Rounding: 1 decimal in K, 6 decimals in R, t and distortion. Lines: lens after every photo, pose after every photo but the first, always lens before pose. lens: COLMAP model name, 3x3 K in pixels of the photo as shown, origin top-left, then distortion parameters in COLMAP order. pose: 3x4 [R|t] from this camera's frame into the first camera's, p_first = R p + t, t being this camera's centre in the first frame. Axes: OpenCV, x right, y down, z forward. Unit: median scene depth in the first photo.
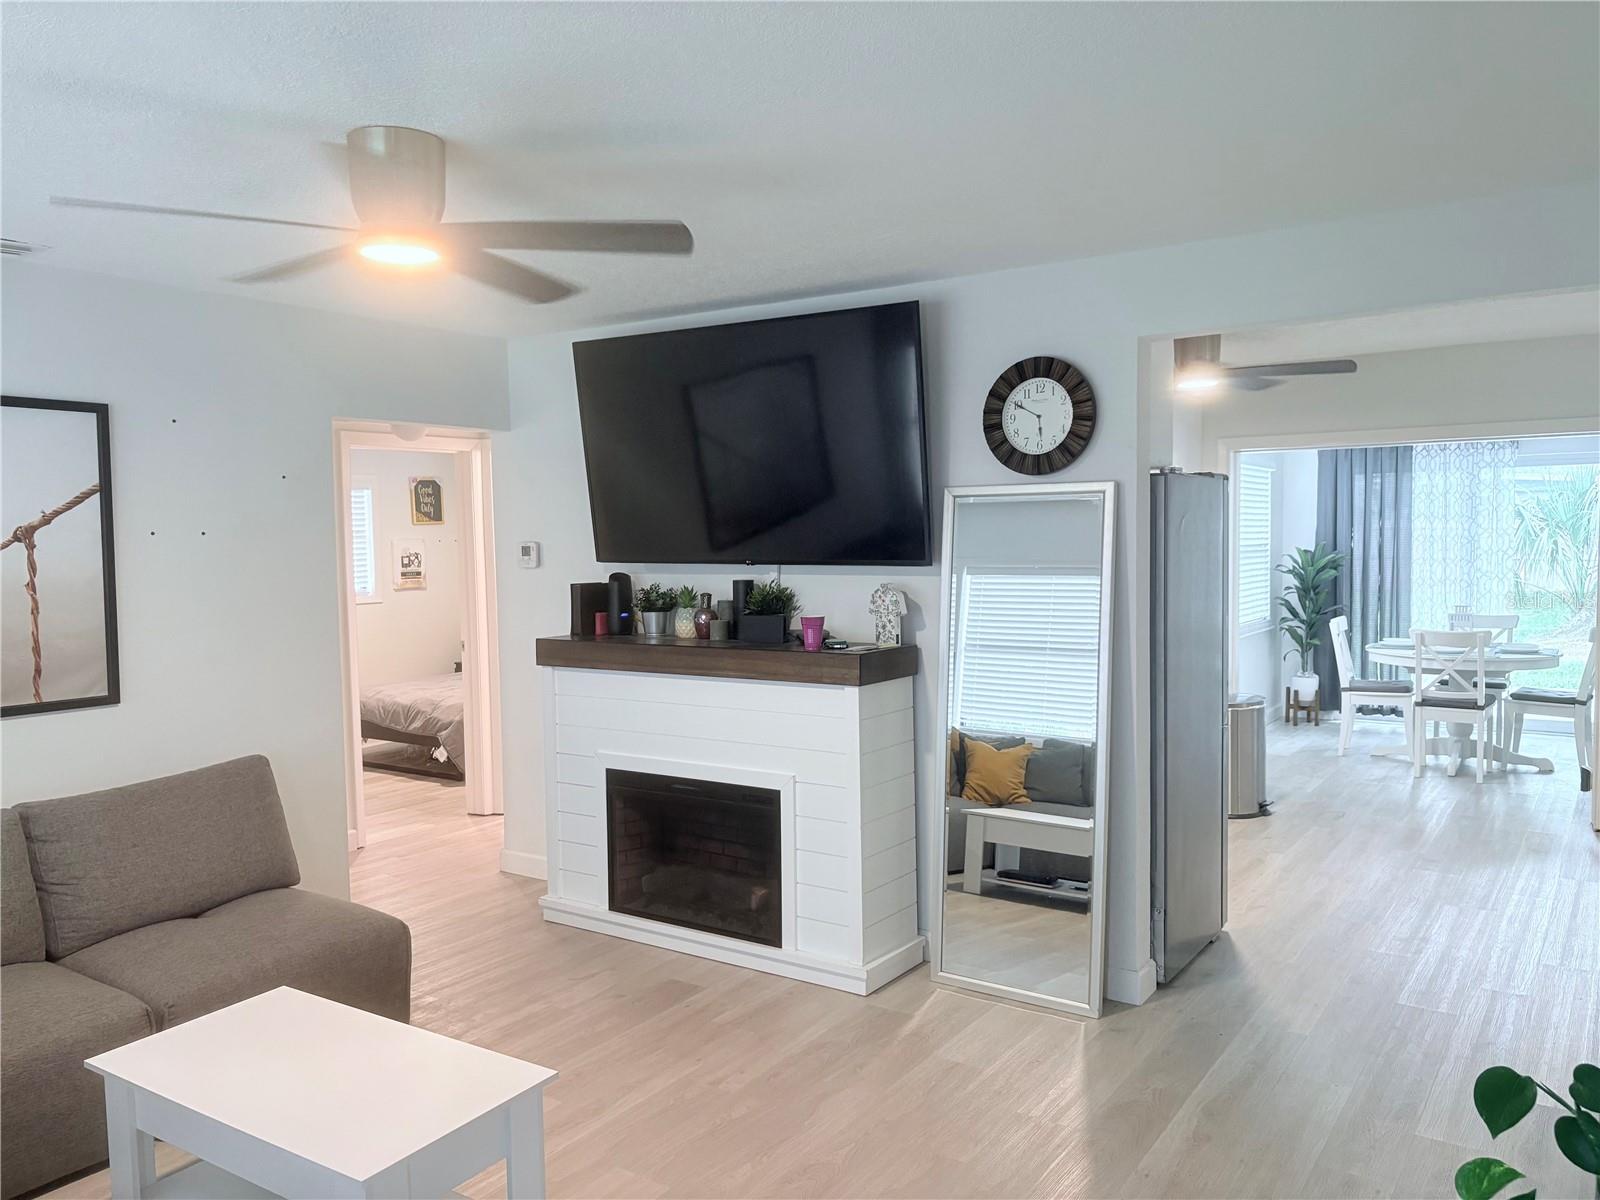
lens RADIAL K [[1204.9, 0, 788.2], [0, 1204.9, 602.9], [0, 0, 1]] dist [0.034949, -0.047811]
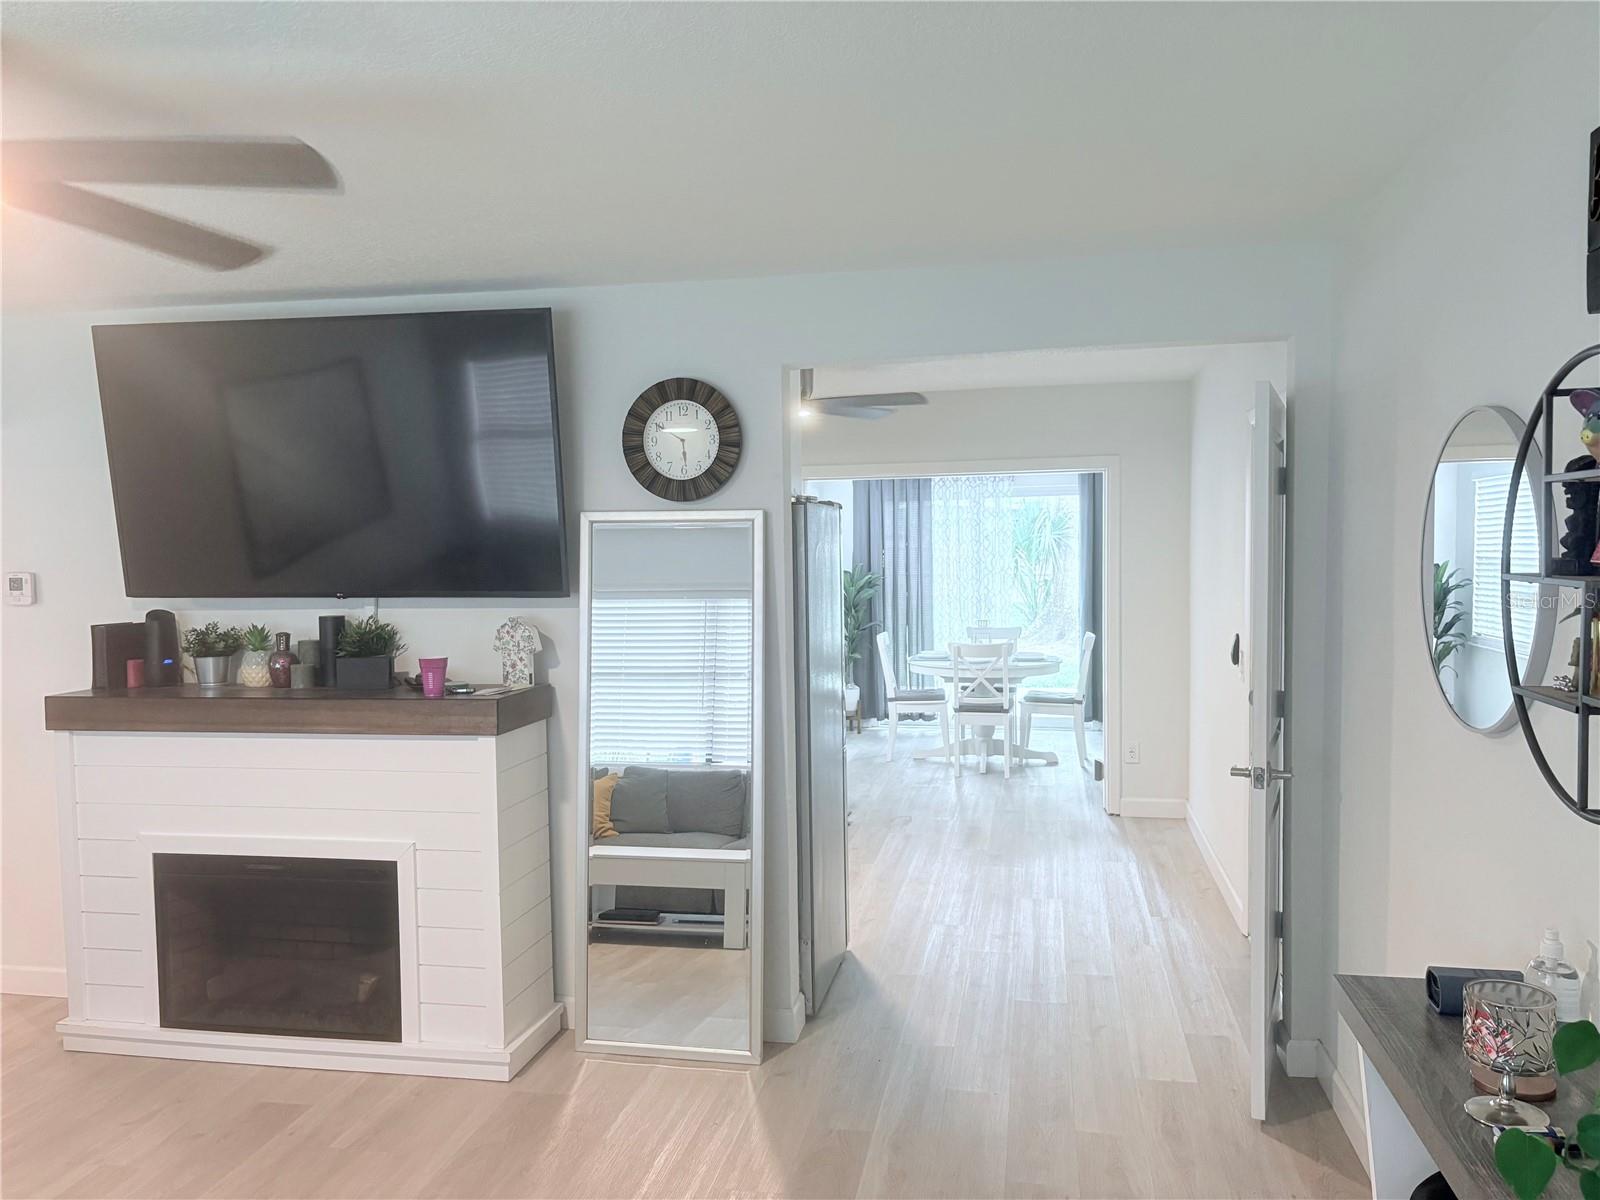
lens RADIAL K [[1204.9, 0, 796.1], [0, 1204.9, 602.4], [0, 0, 1]] dist [0.034949, -0.047811]
pose [[0.916331, -0.019024, 0.399969, -0.087928], [0.025187, 0.999631, -0.010156, -0.013225], [-0.399629, 0.019380, 0.916472, 0.086963]]
